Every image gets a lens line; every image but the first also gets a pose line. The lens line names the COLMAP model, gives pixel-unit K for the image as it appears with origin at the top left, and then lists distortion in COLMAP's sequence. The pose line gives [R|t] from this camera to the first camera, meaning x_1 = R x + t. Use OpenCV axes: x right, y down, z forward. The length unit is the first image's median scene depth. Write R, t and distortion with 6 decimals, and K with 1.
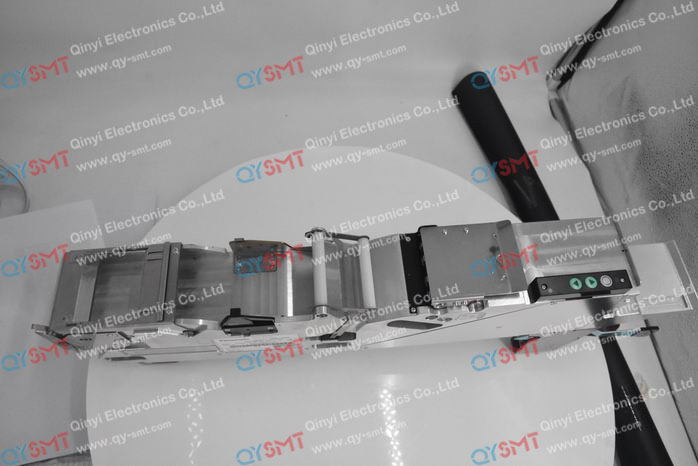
lens RADIAL K [[483.6, 0, 349.0], [0, 483.6, 233.0], [0, 0, 1]] dist [-0.000619, -0.001256]
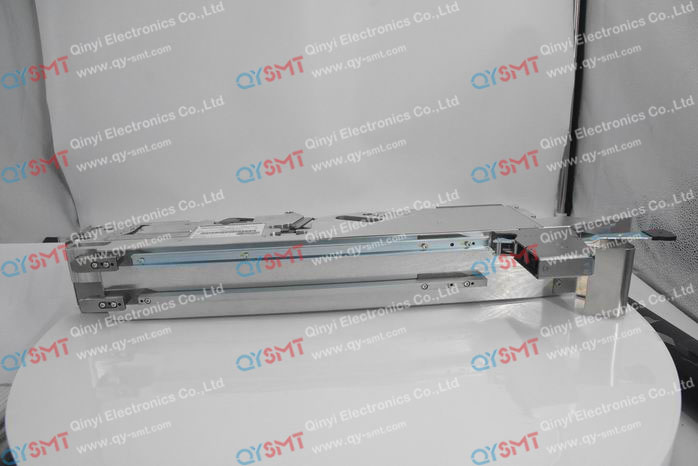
lens RADIAL K [[483.6, 0, 349.0], [0, 483.6, 233.0], [0, 0, 1]] dist [-0.000619, -0.001256]
pose [[1.000000, -0.000221, 0.000053, -0.000153], [0.000221, 1.000000, 0.000849, 0.776720], [-0.000053, -0.000849, 1.000000, -0.000310]]
